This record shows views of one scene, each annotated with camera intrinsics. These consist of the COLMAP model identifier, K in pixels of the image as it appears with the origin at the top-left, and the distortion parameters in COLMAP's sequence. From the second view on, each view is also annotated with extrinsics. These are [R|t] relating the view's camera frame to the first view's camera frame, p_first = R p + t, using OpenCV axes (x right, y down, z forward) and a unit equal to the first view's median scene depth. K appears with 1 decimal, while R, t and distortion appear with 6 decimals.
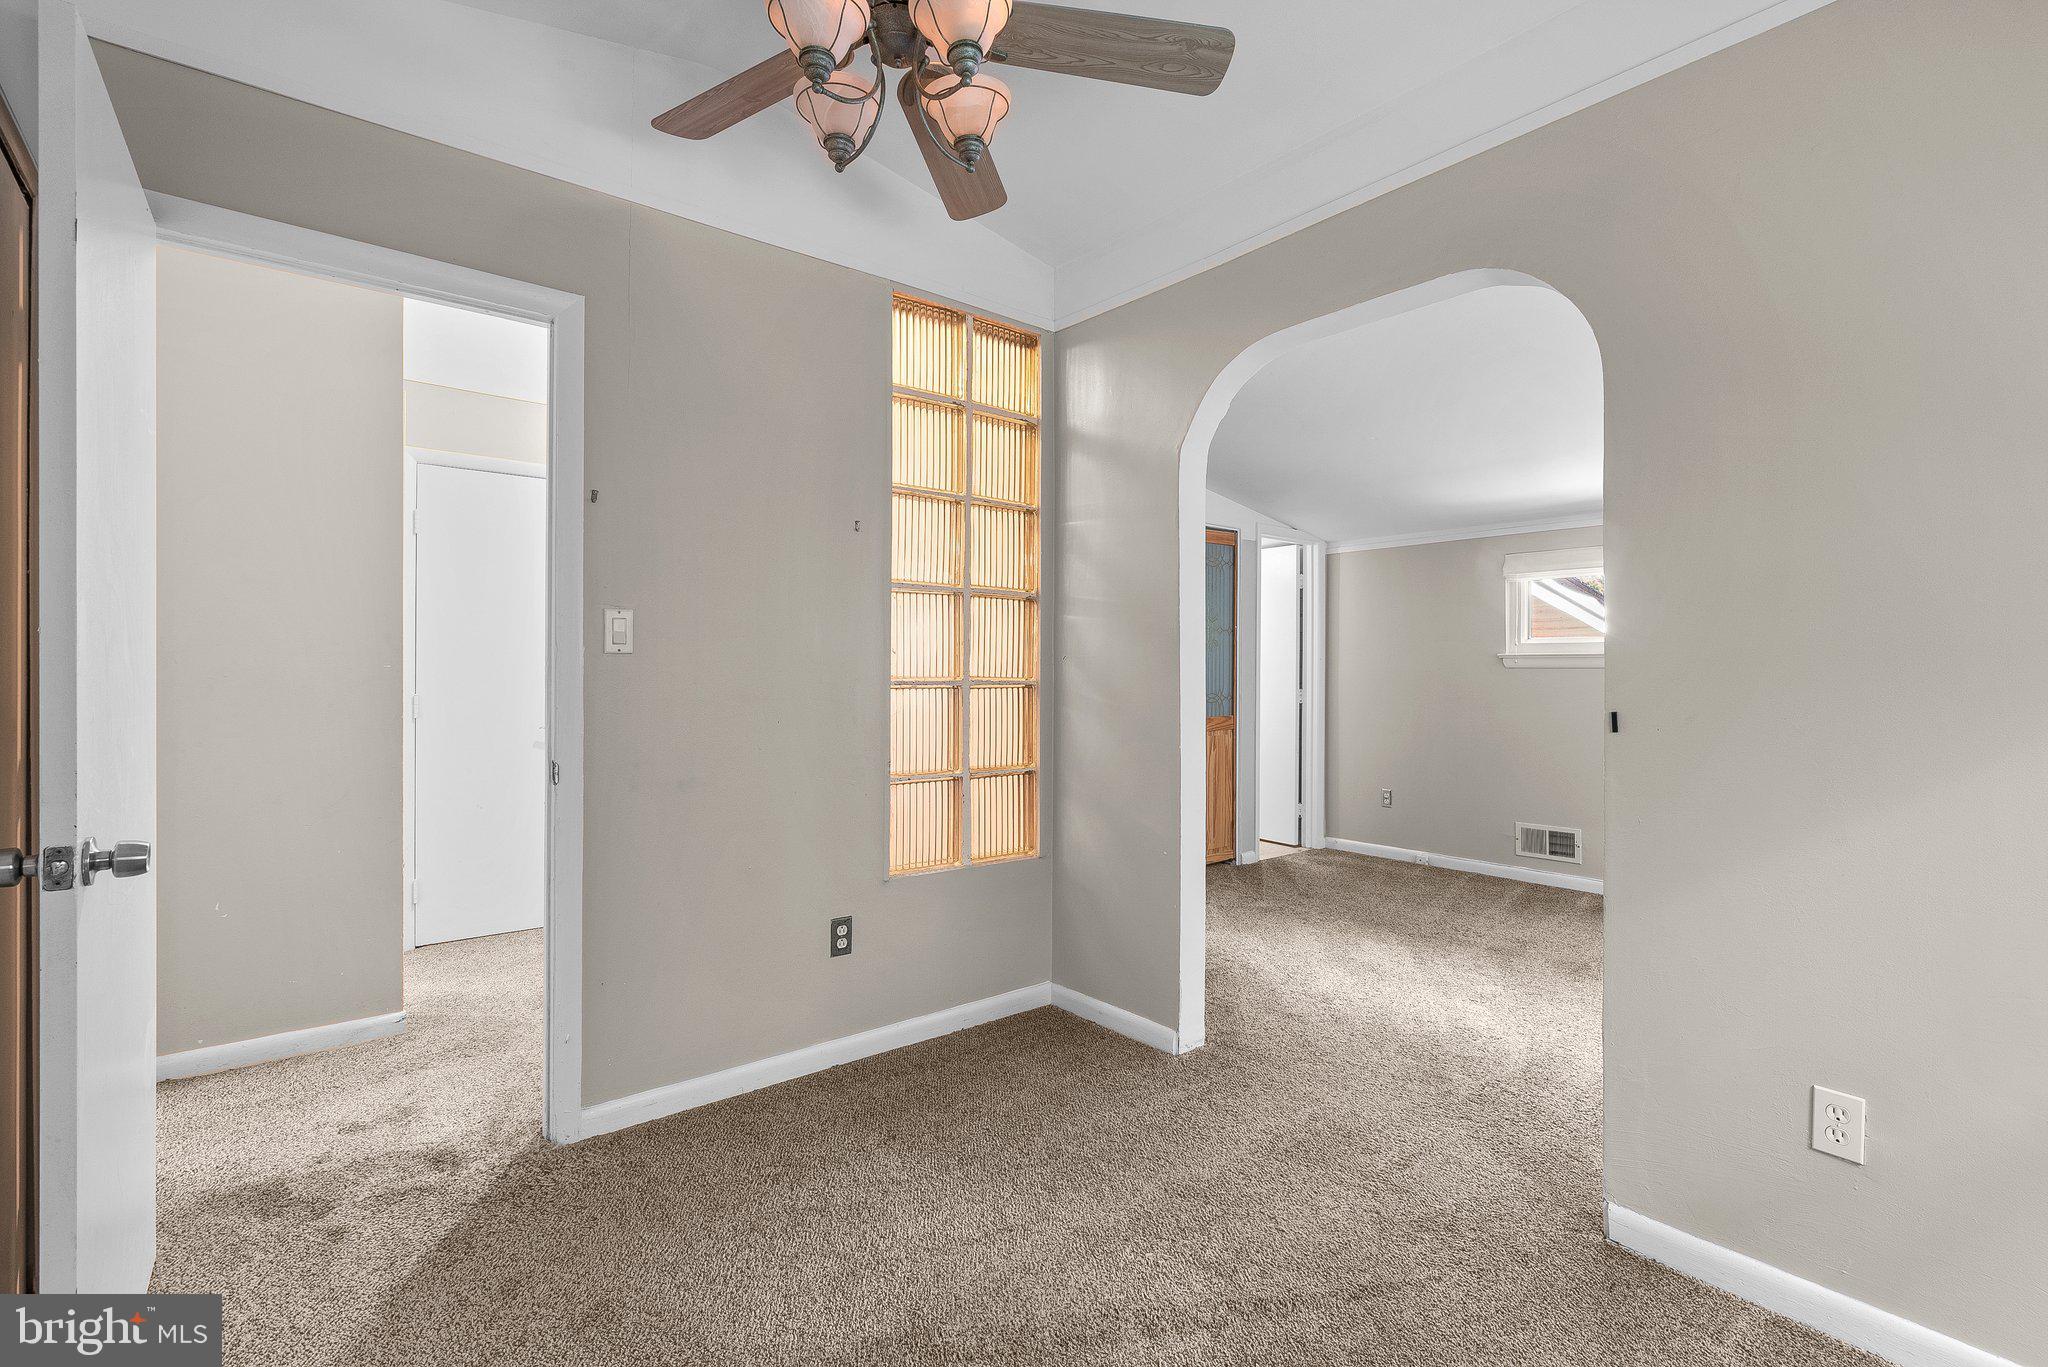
lens RADIAL K [[945.8, 0, 1021.1], [0, 945.8, 678.8], [0, 0, 1]] dist [0.003011, 0.001083]
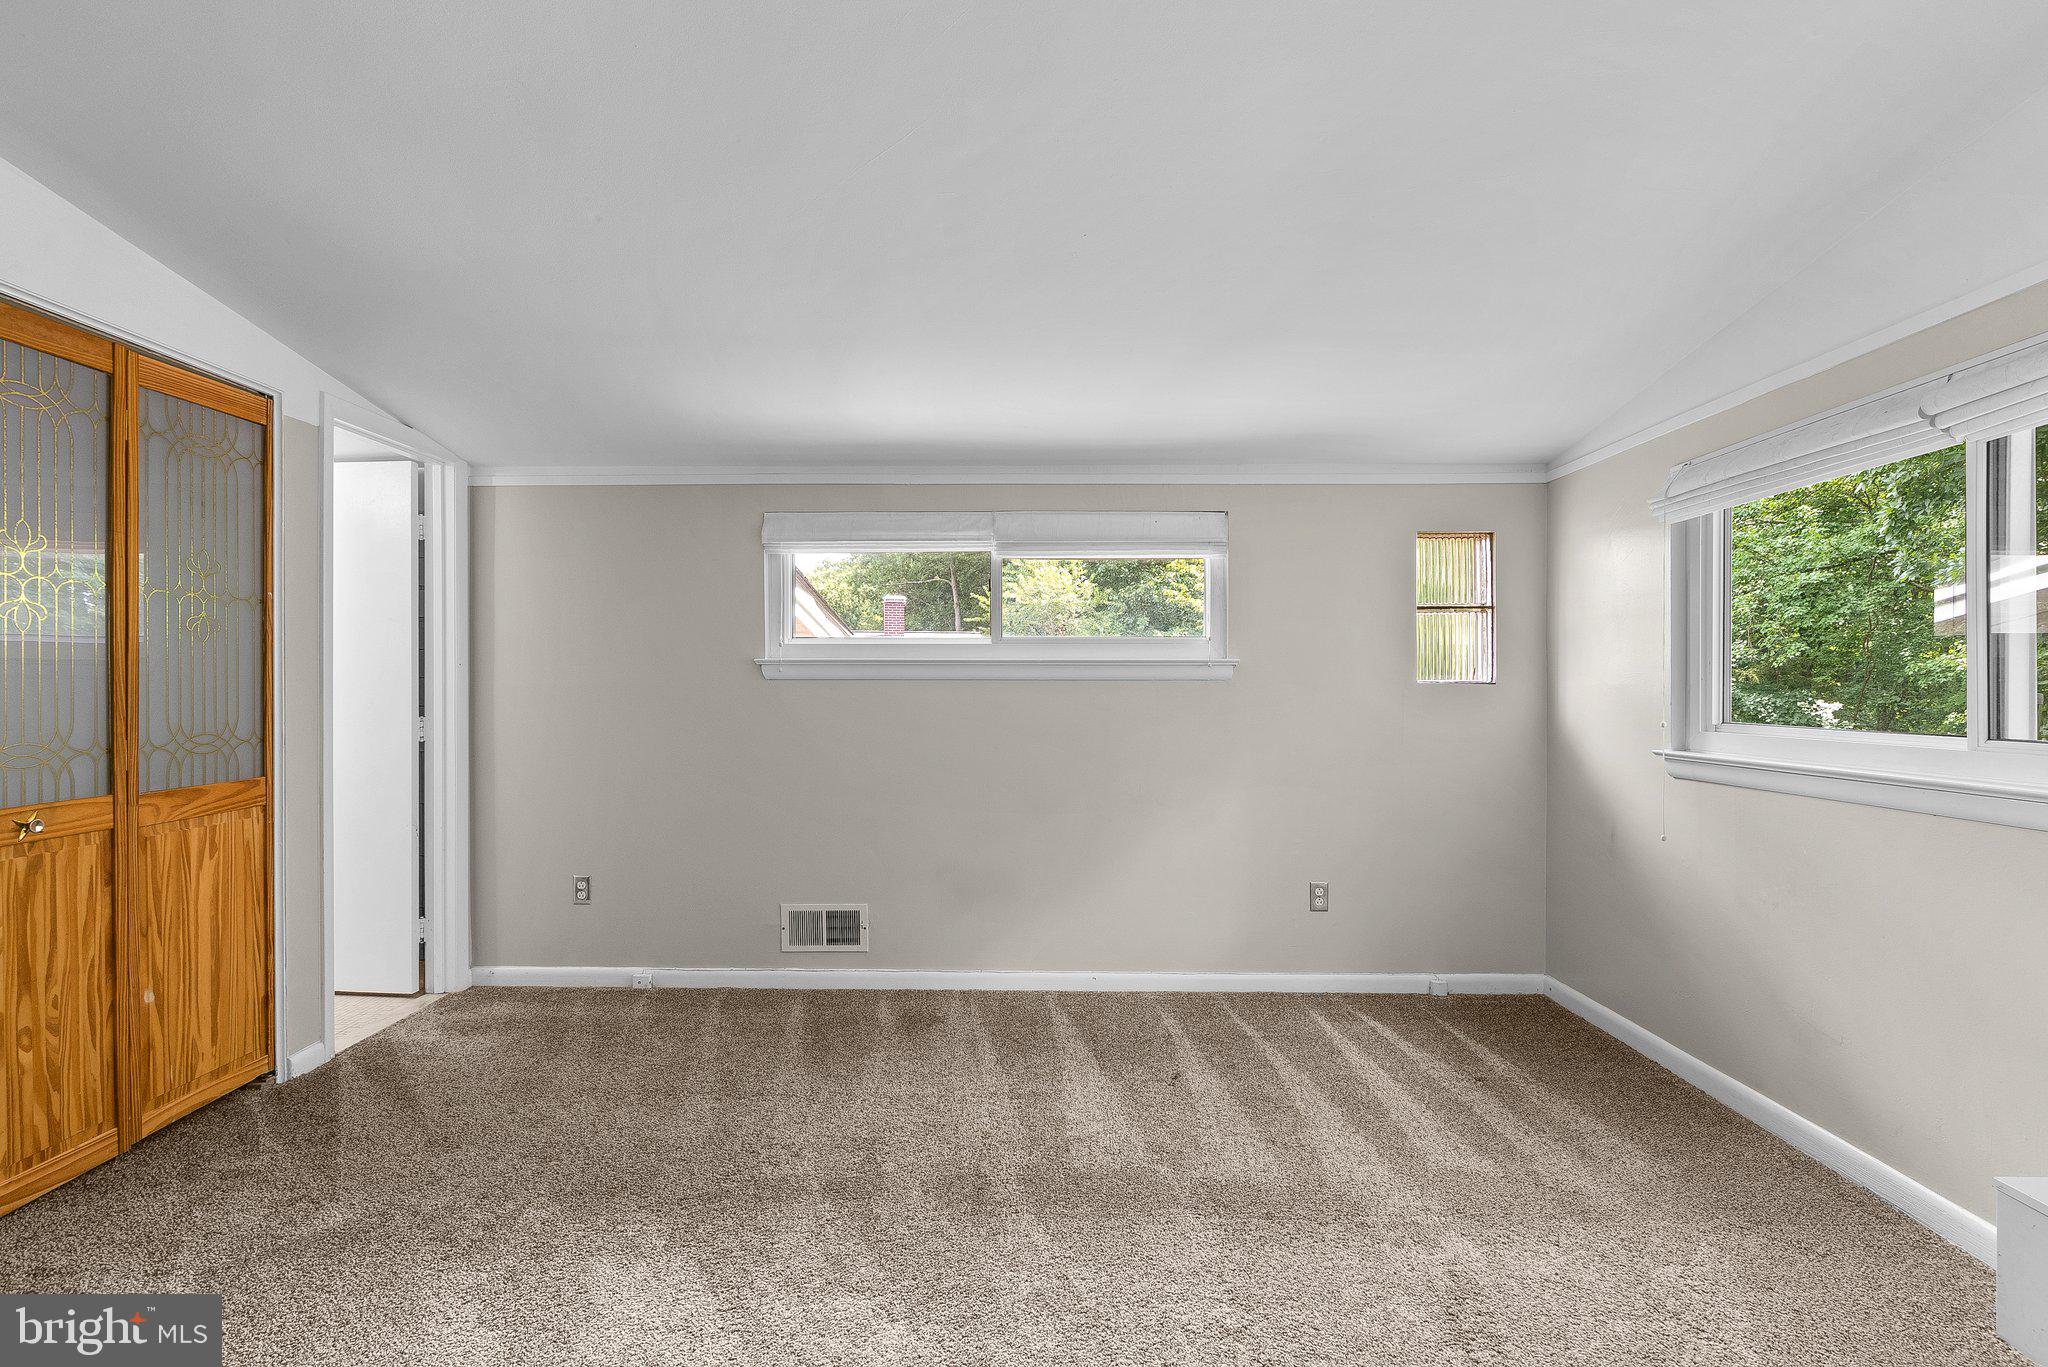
lens RADIAL K [[945.8, 0, 1021.9], [0, 945.8, 692.2], [0, 0, 1]] dist [0.003011, 0.001083]
pose [[0.651916, -0.006316, 0.758265, 0.109581], [0.009602, 0.999954, 0.000075, -0.000638], [-0.758230, 0.007232, 0.651947, 0.393029]]
